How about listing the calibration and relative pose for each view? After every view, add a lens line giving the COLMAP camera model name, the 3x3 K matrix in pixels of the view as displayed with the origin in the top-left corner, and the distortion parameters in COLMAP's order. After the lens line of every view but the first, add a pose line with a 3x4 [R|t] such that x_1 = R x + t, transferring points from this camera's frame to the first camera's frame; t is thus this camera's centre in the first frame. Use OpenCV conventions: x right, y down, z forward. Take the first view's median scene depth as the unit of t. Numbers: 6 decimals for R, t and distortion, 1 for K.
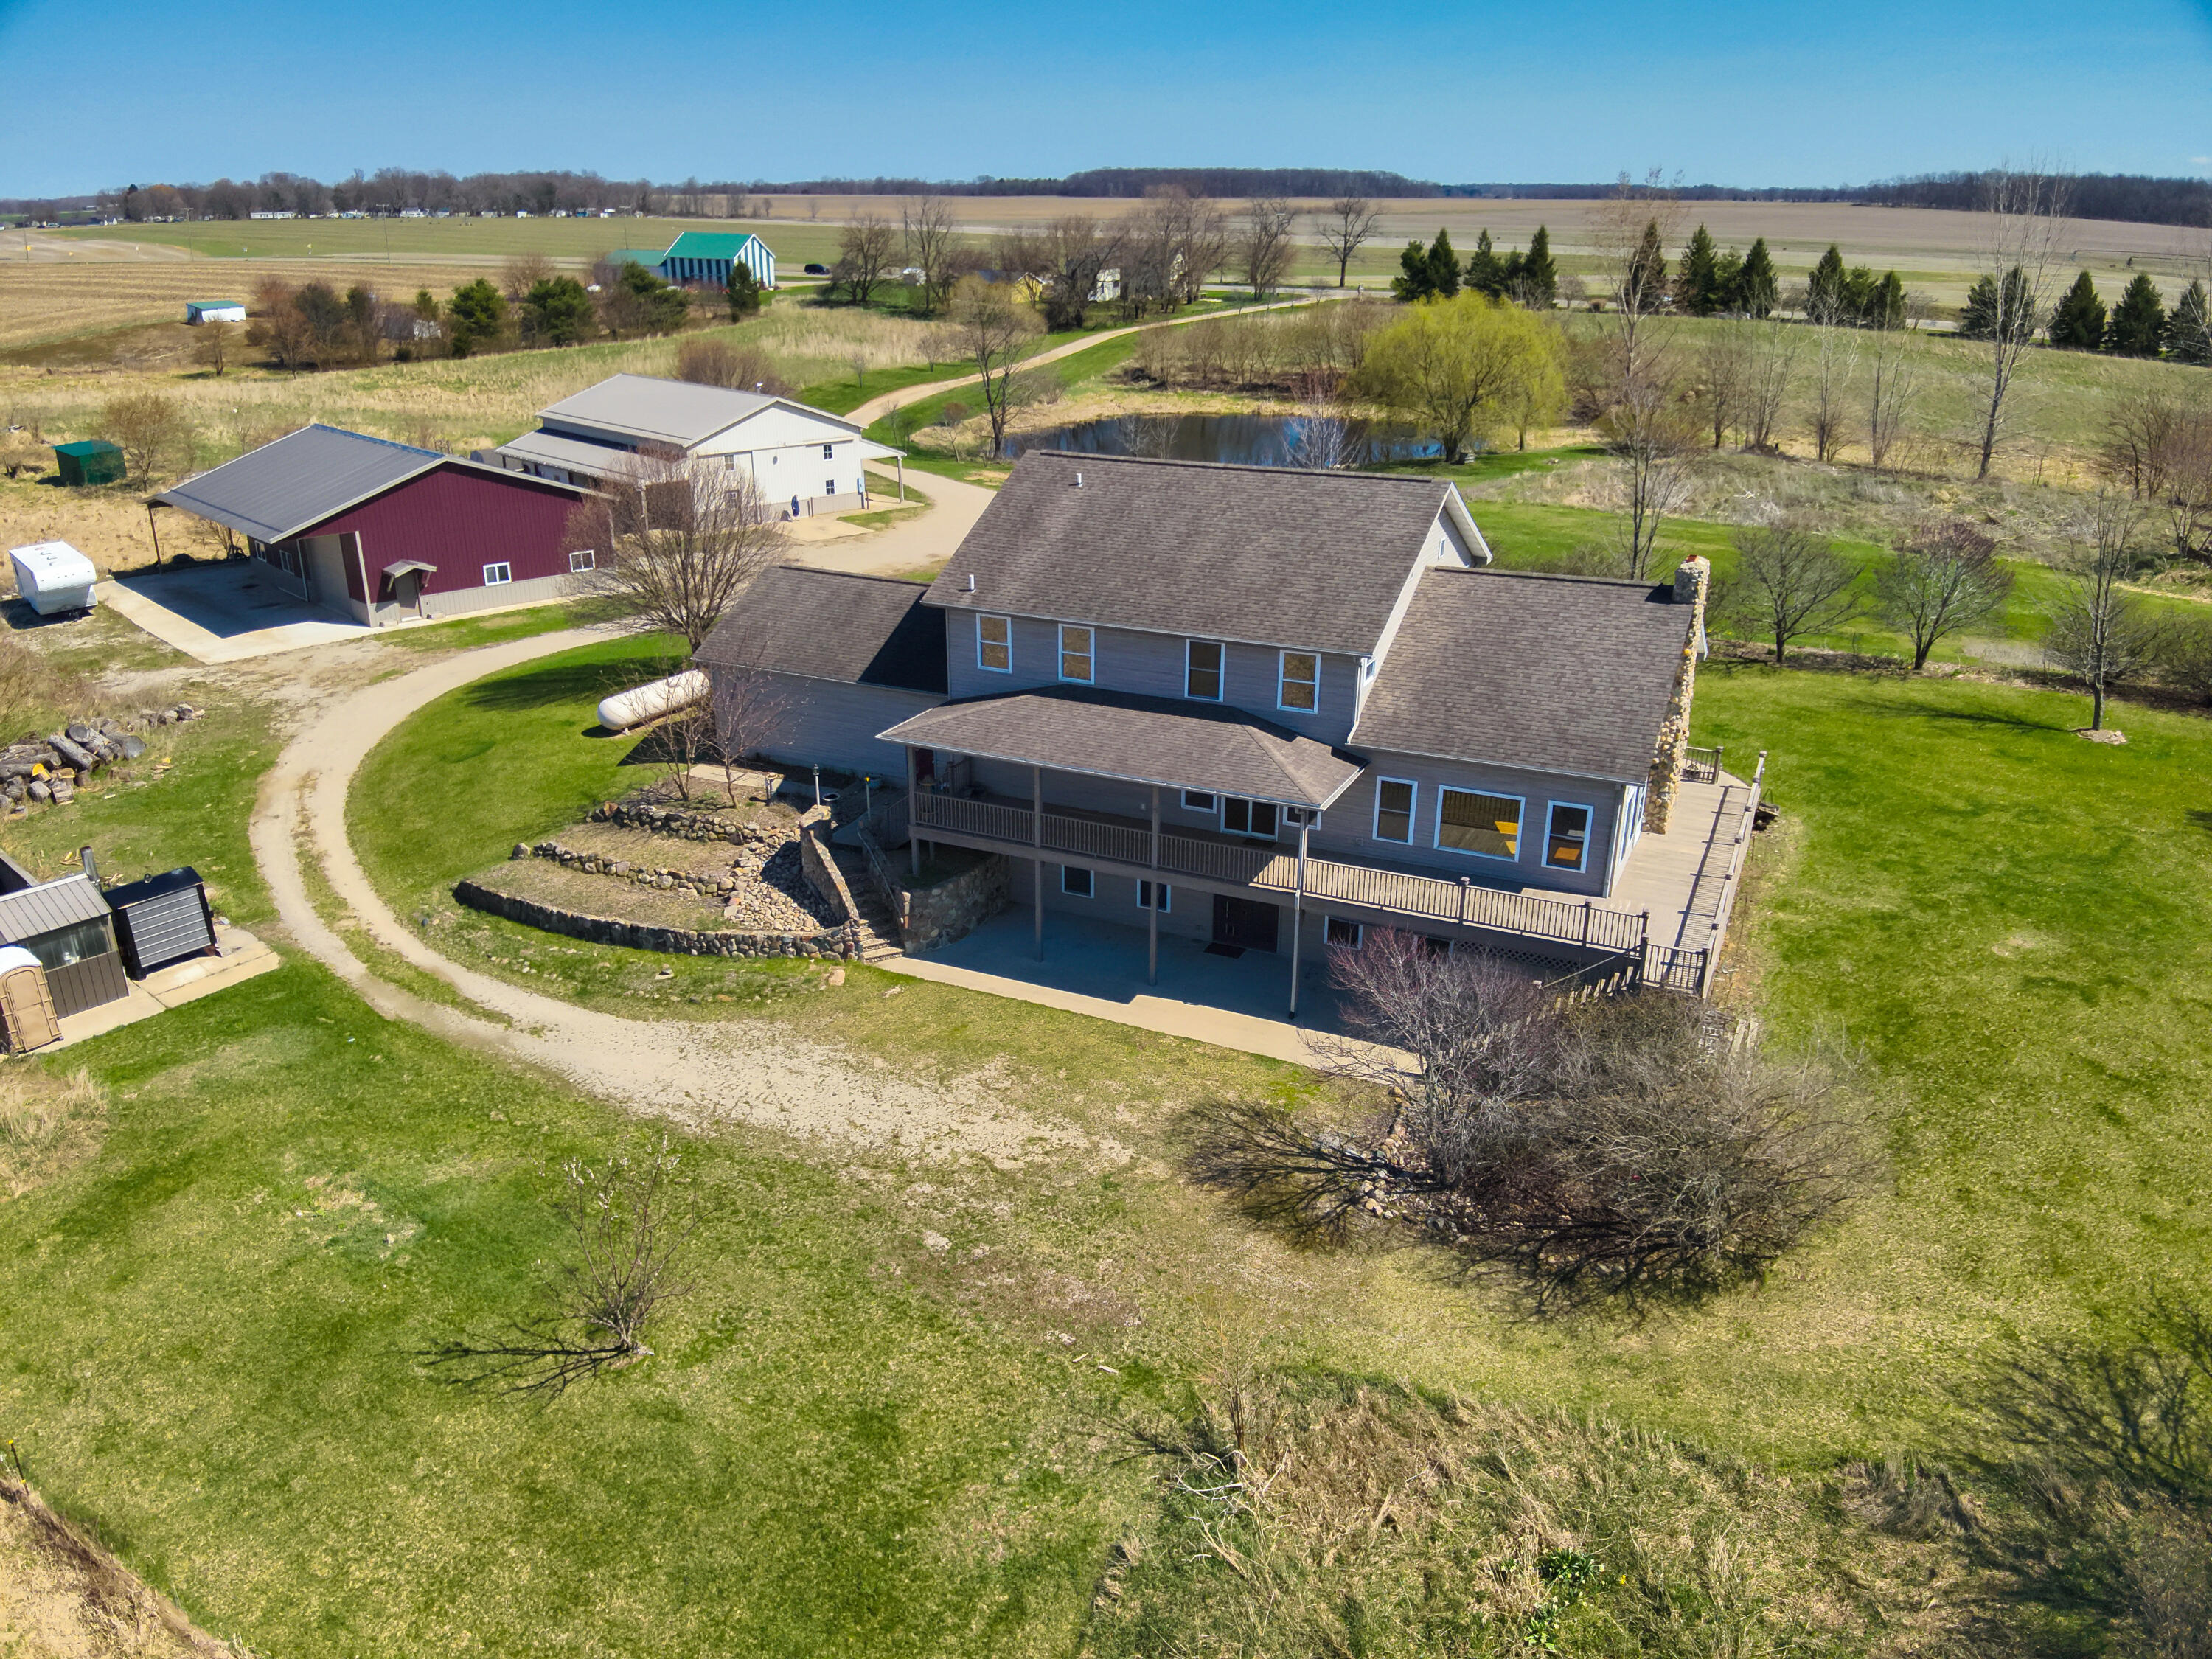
lens RADIAL K [[1600.2, 0, 1101.6], [0, 1600.2, 828.4], [0, 0, 1]] dist [0.072889, -0.149324]
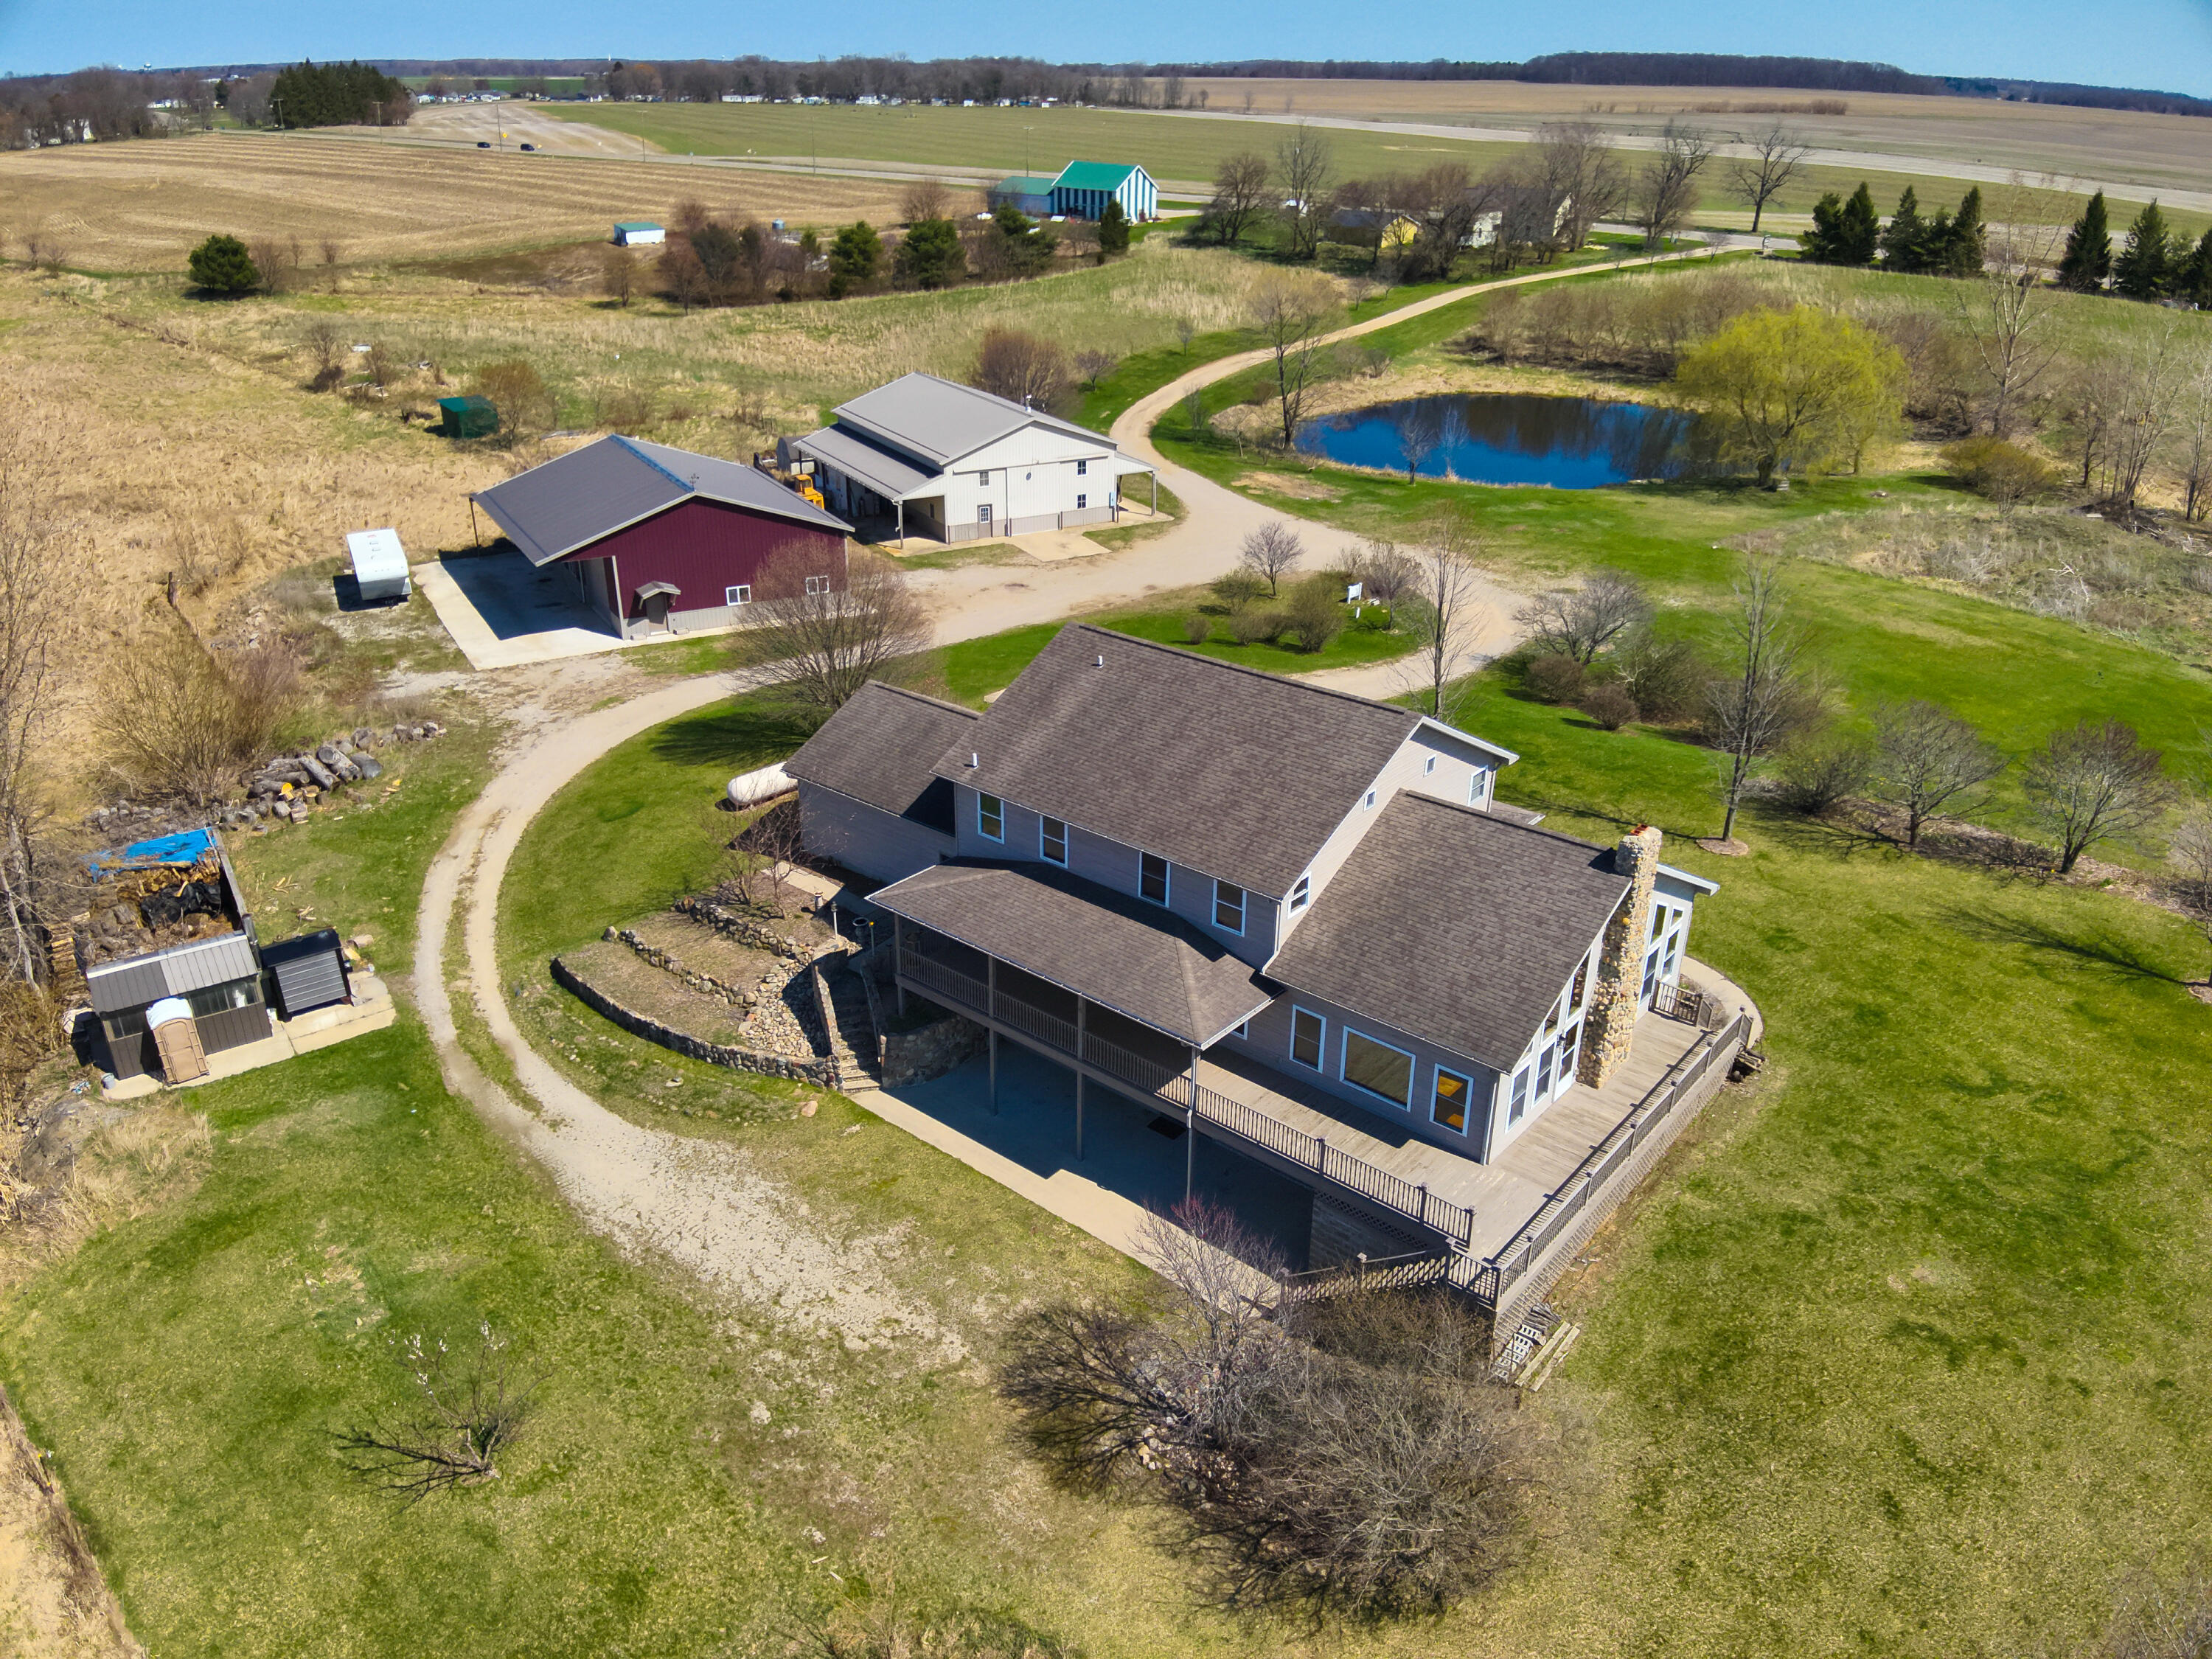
lens RADIAL K [[1600.2, 0, 1114.4], [0, 1600.2, 826.7], [0, 0, 1]] dist [0.072889, -0.149324]
pose [[0.967720, 0.114235, -0.224651, 0.259629], [-0.099187, 0.992069, 0.077206, -0.201891], [0.231689, -0.052432, 0.971376, -0.035437]]
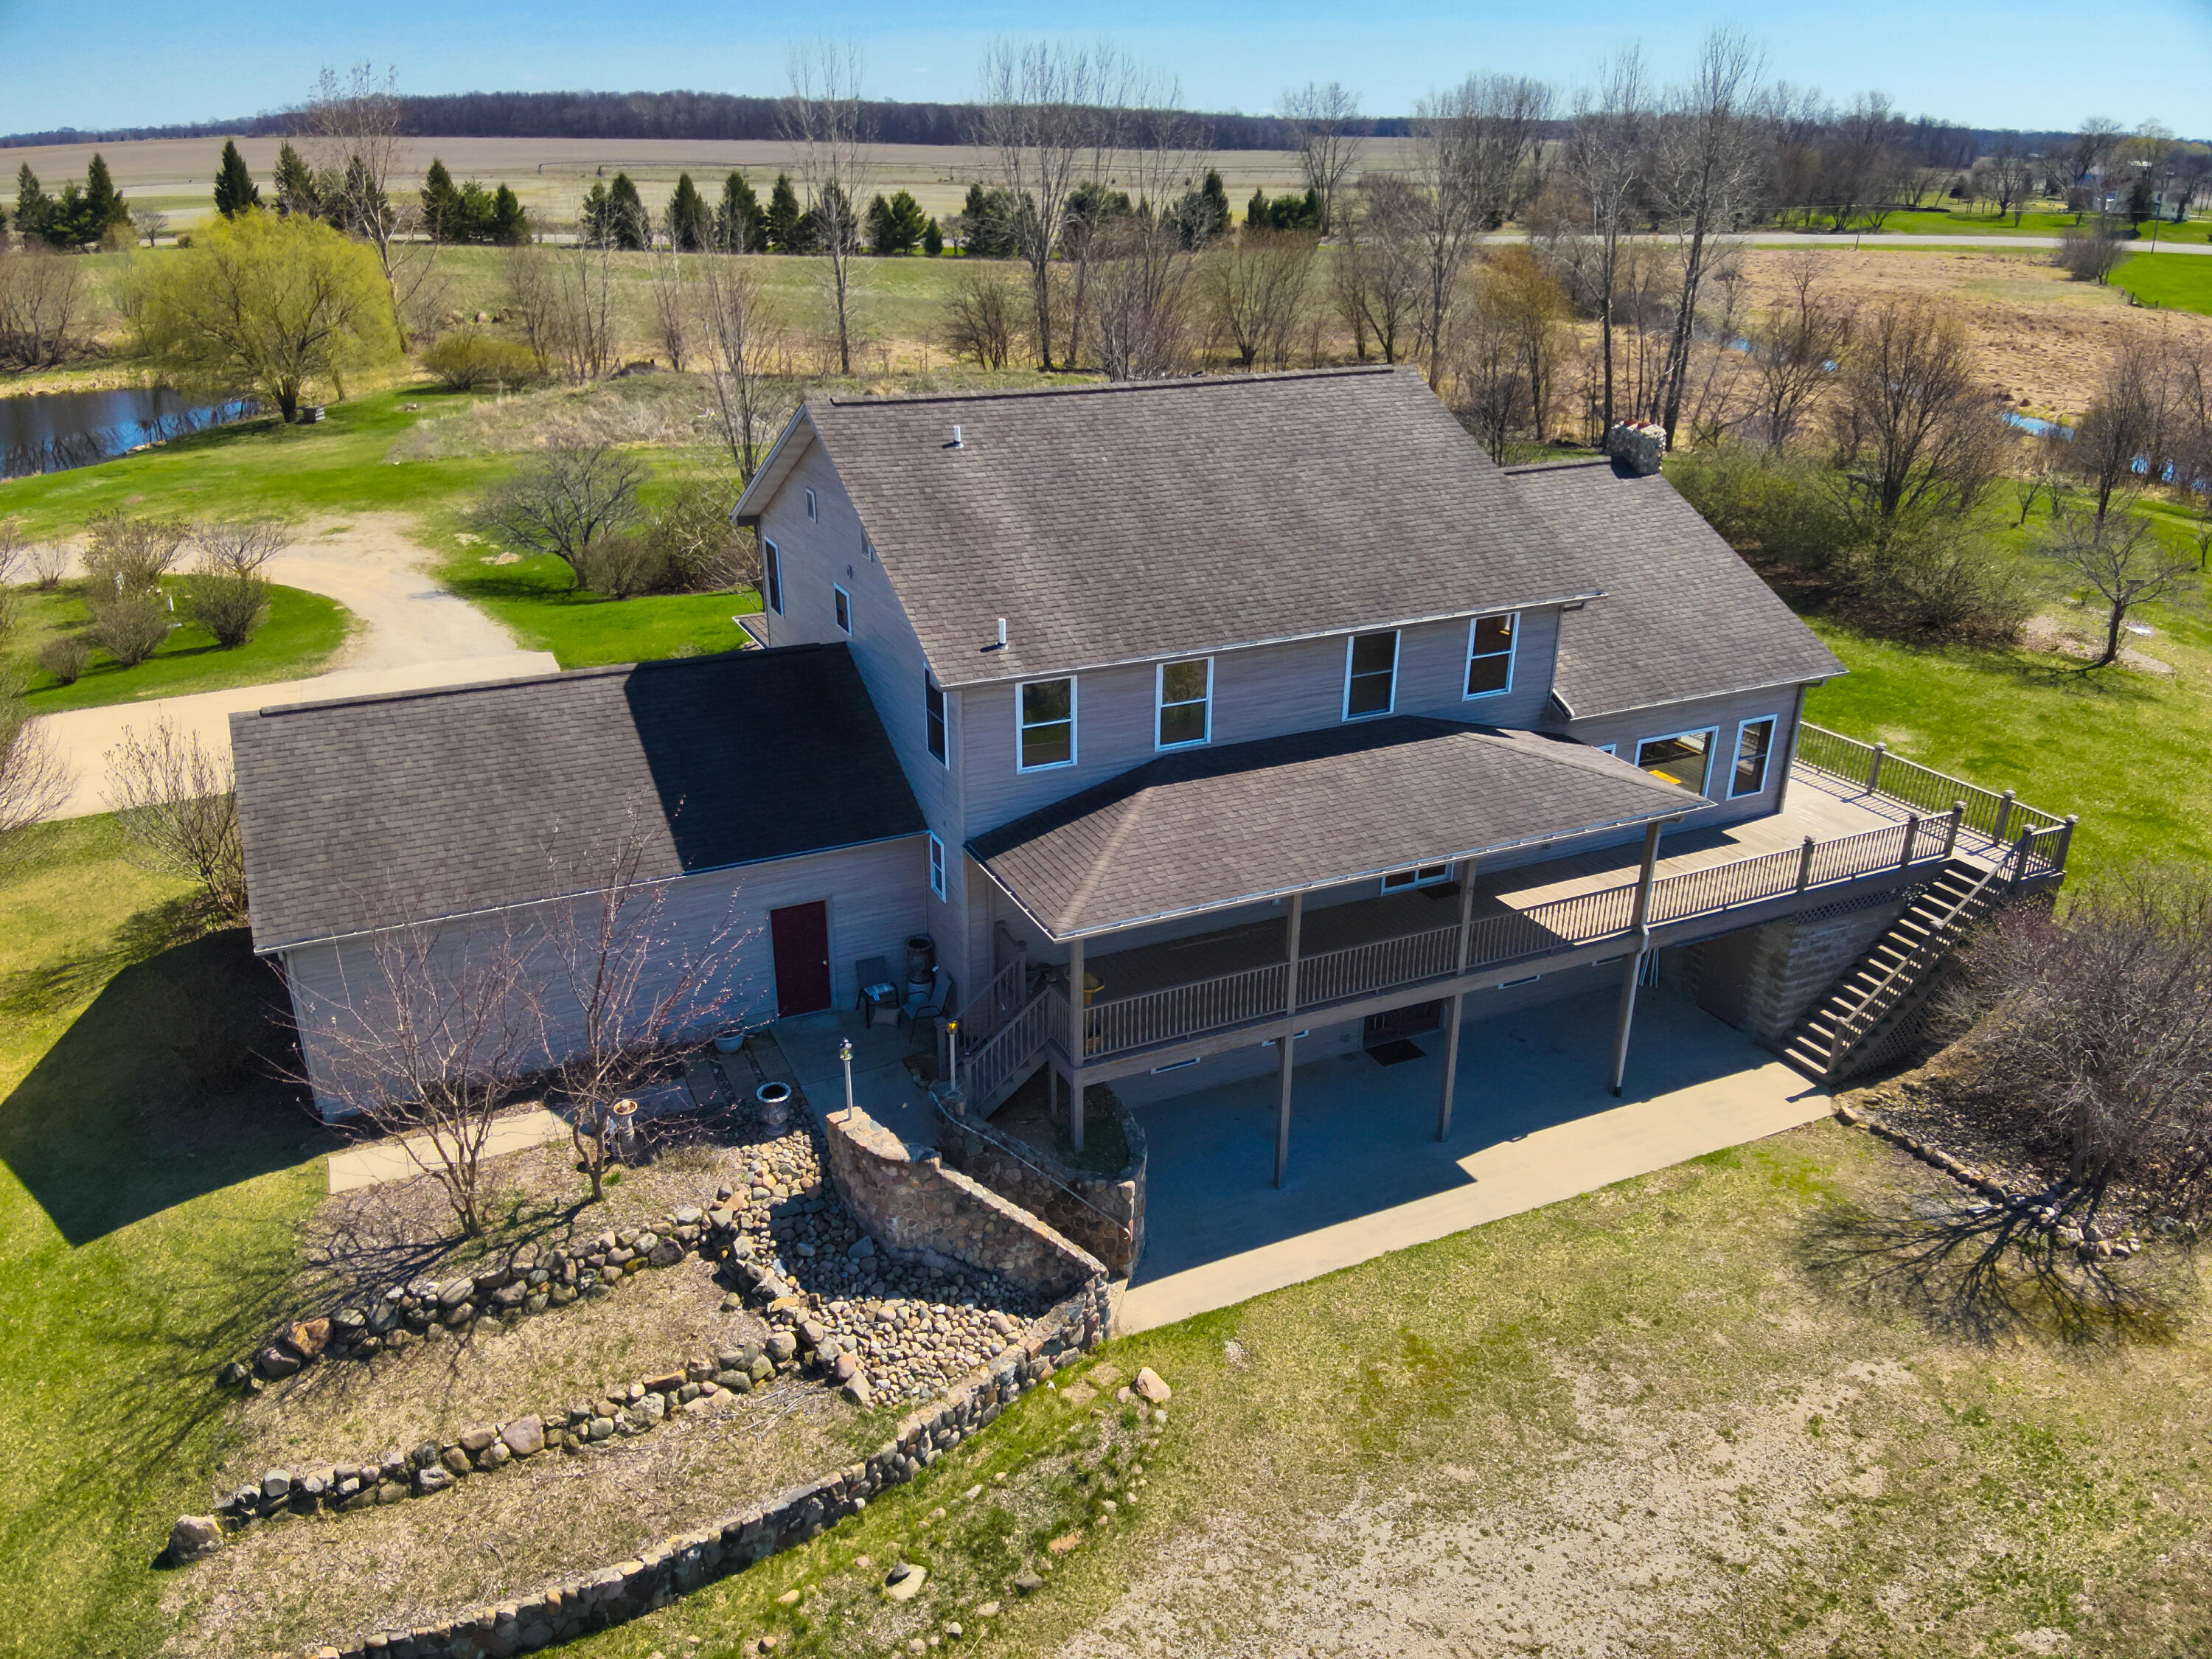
lens RADIAL K [[1642.3, 0, 1110.5], [0, 1642.3, 772.2], [0, 0, 1]] dist [-0.003729, -0.039308]
pose [[0.644144, -0.282344, 0.710887, -0.482382], [0.281014, 0.951741, 0.123374, -0.166500], [-0.711414, 0.120299, 0.692401, 0.574641]]
